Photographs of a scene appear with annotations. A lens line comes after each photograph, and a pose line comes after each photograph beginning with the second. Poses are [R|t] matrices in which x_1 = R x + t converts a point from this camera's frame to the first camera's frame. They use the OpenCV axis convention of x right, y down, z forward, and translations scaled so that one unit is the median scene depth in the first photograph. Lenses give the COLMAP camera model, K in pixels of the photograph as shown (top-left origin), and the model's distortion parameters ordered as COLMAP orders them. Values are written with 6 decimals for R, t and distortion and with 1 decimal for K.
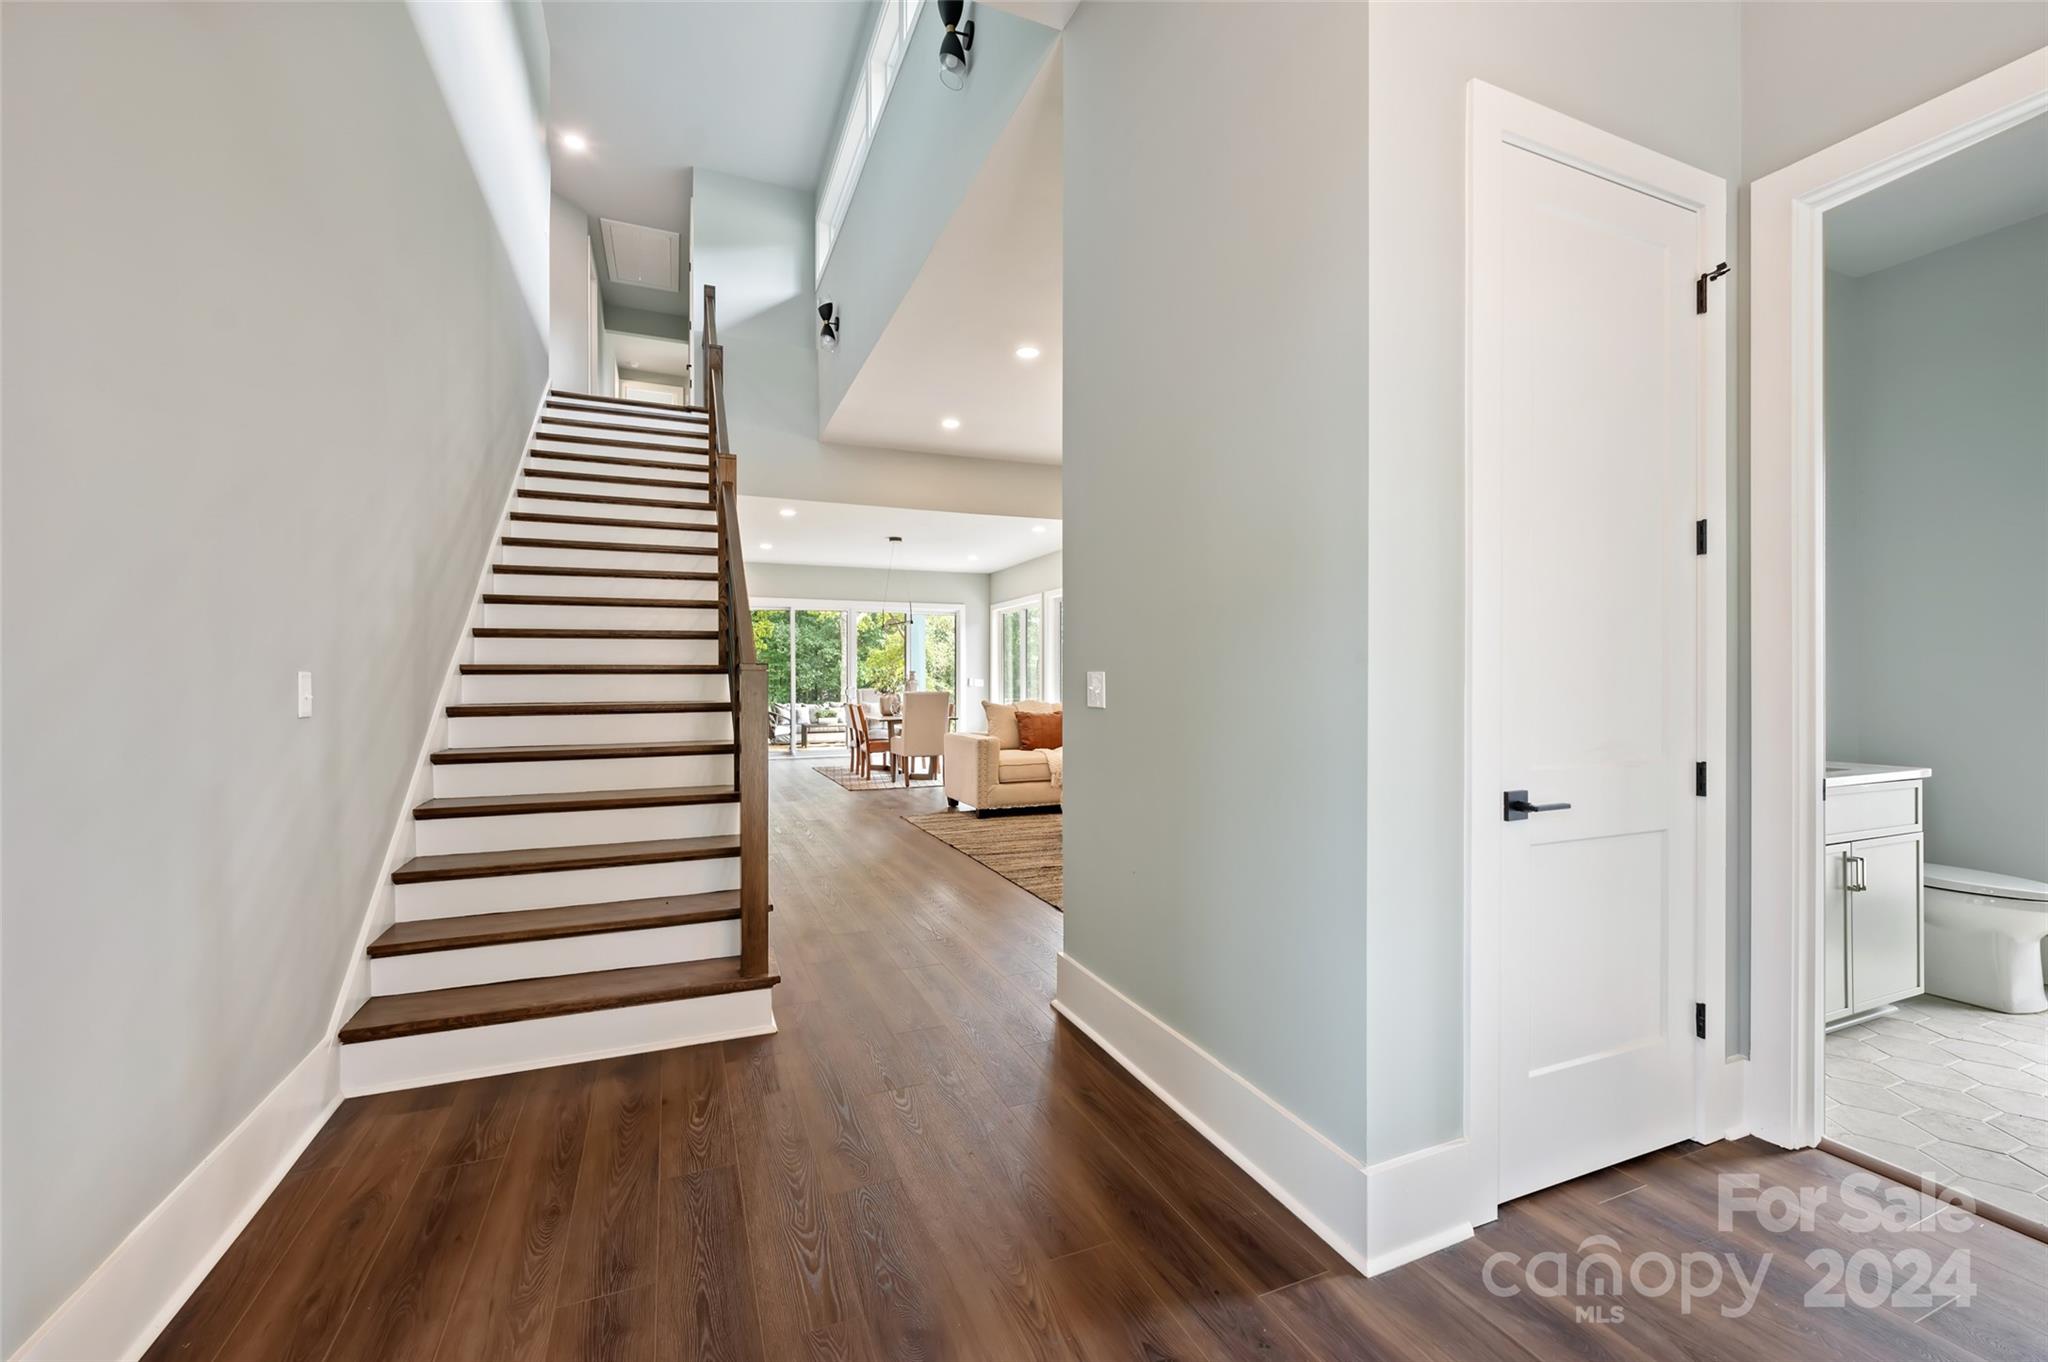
lens RADIAL K [[827.1, 0, 1024.0], [0, 827.1, 681.0], [0, 0, 1]] dist [-0.000688, 0.000109]
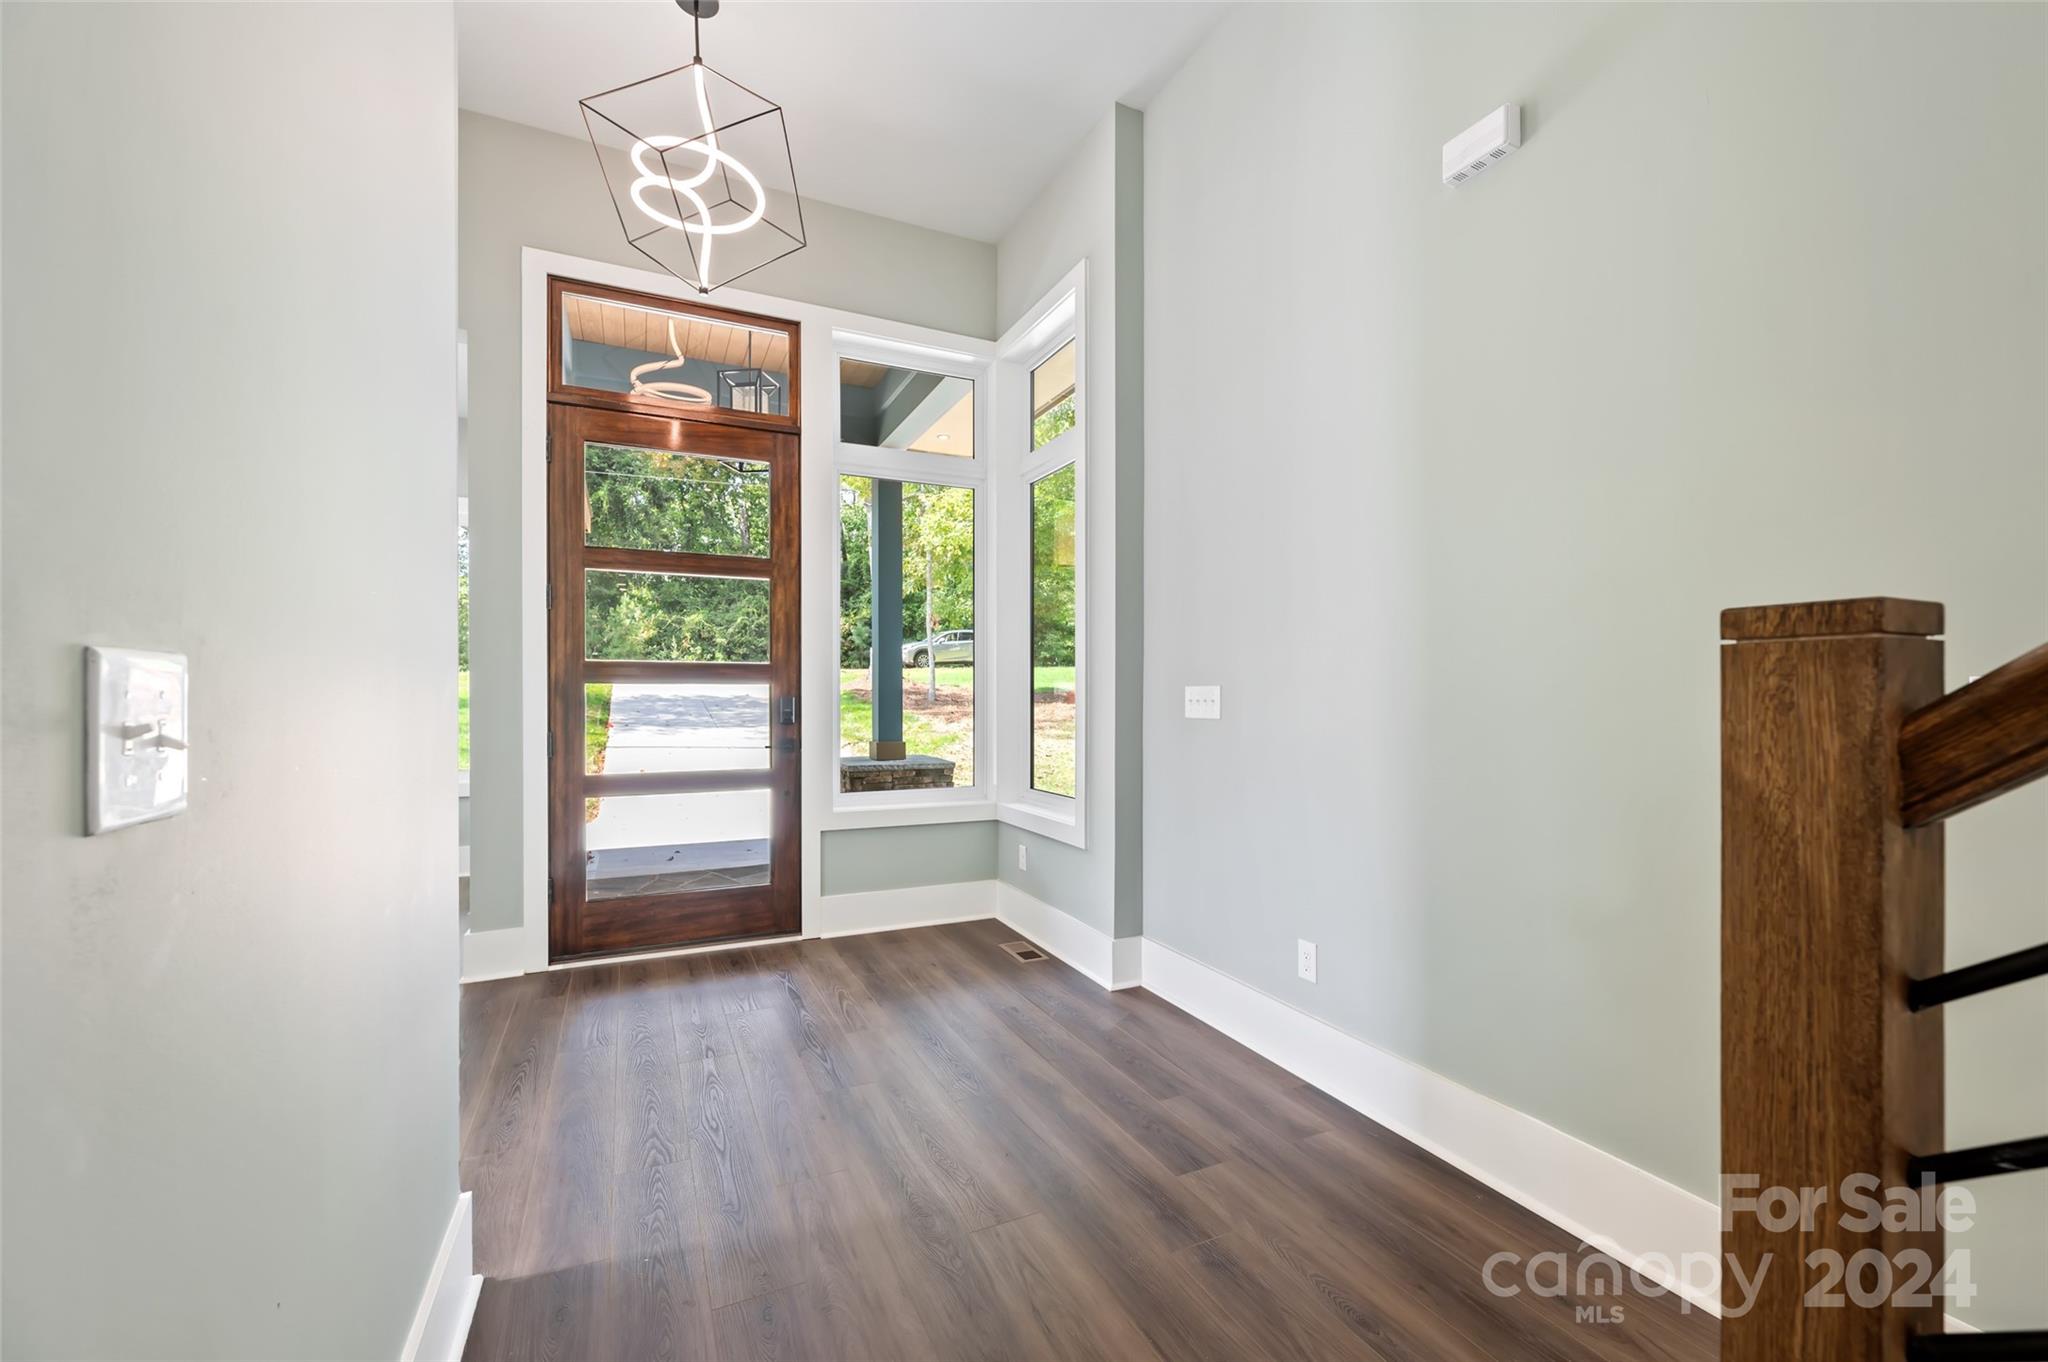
lens RADIAL K [[834.2, 0, 1042.8], [0, 834.2, 701.1], [0, 0, 1]] dist [-0.001703, -0.000161]
pose [[-0.998268, 0.002051, -0.058798, -0.046531], [0.001447, 0.999946, 0.010316, -0.001382], [0.058816, 0.010213, -0.998217, 0.447081]]
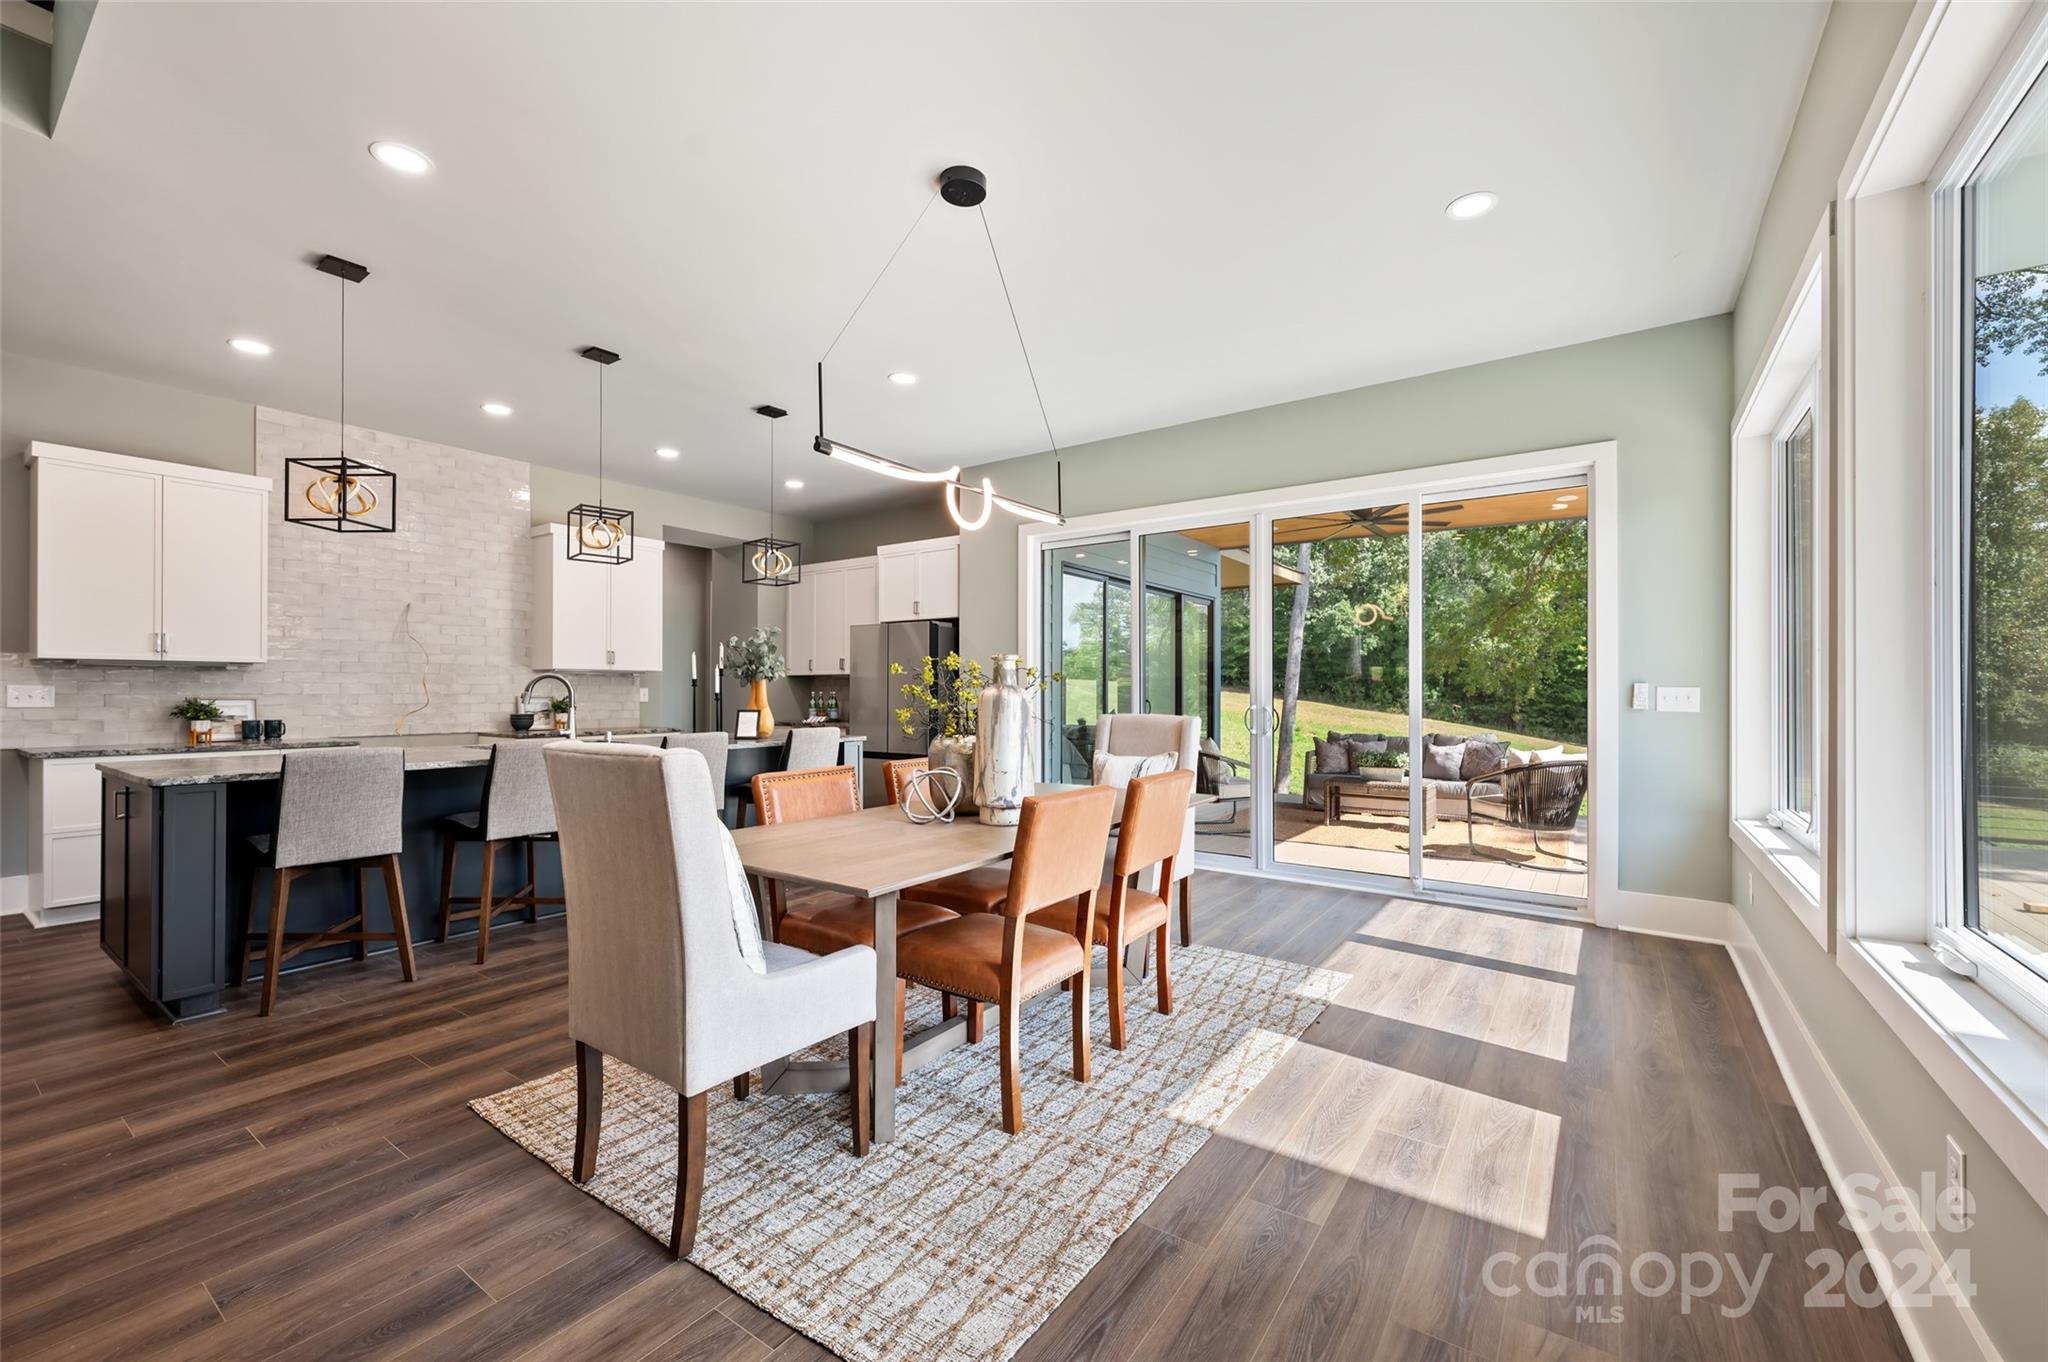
lens RADIAL K [[825.5, 0, 1027.1], [0, 825.5, 688.6], [0, 0, 1]] dist [-0.001130, 0.000039]
pose [[0.531439, -0.000718, -0.847096, 0.123124], [-0.001696, 0.999997, -0.001912, -0.001391], [0.847095, 0.002453, 0.531436, 1.194478]]
